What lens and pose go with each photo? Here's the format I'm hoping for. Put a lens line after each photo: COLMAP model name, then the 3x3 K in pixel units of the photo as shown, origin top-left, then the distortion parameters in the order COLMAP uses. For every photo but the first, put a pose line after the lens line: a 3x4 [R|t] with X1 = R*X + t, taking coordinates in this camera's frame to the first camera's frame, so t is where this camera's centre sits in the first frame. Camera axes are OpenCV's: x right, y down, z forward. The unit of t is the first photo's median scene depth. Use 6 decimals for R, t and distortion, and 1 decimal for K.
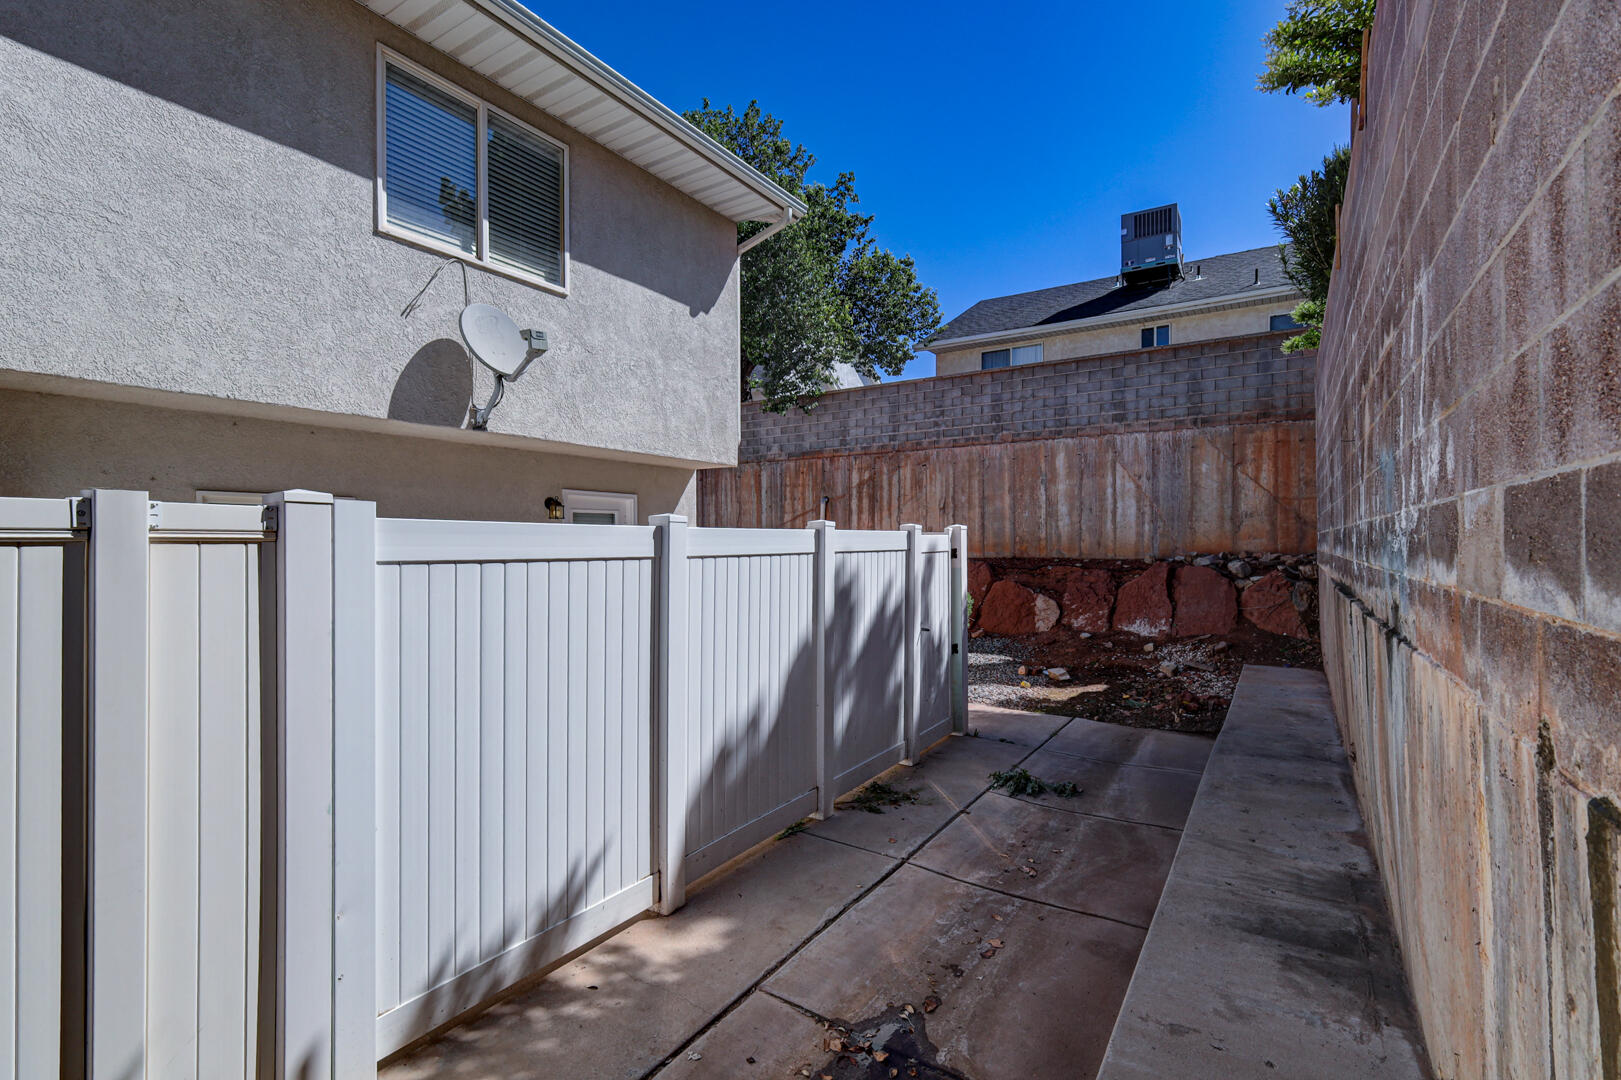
lens RADIAL K [[740.7, 0, 810.5], [0, 740.7, 540.0], [0, 0, 1]] dist [-0.001222, 0.000000]
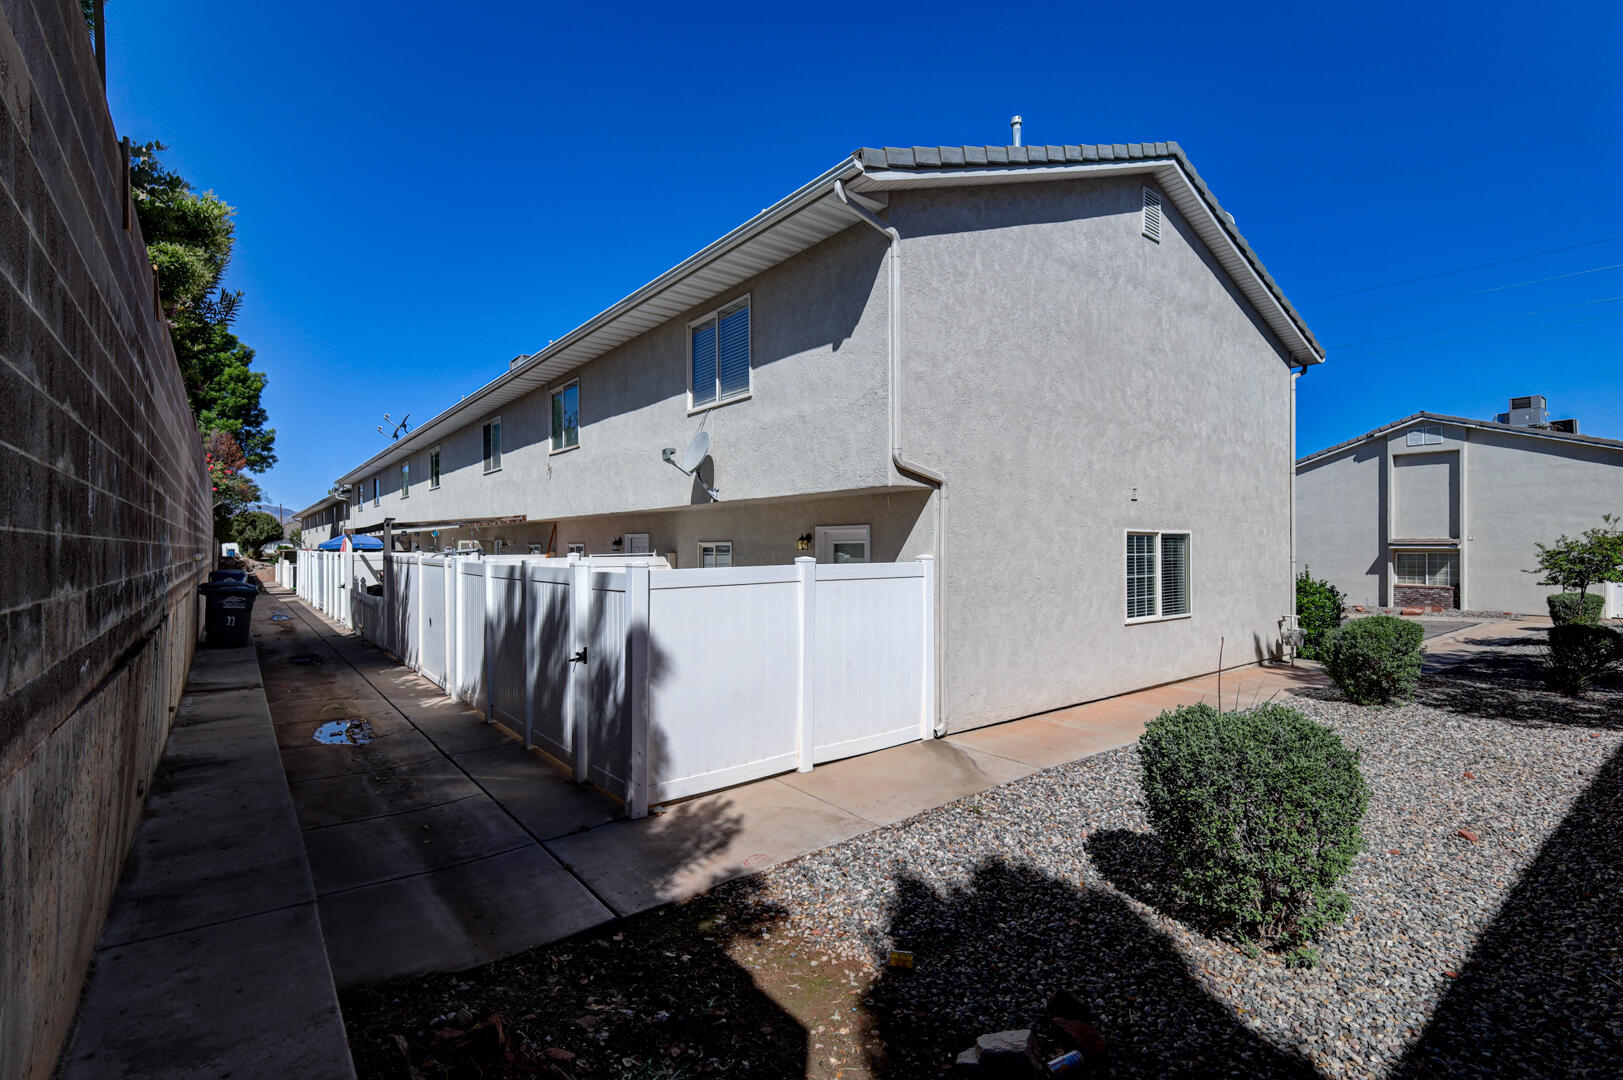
lens RADIAL K [[741.6, 0, 811.5], [0, 741.6, 540.0], [0, 0, 1]] dist [-0.001222, 0.000000]
pose [[-0.325694, -0.004229, -0.945466, 1.169104], [0.008806, 0.999933, -0.007506, -0.046124], [0.945434, -0.010771, -0.325635, 1.854584]]
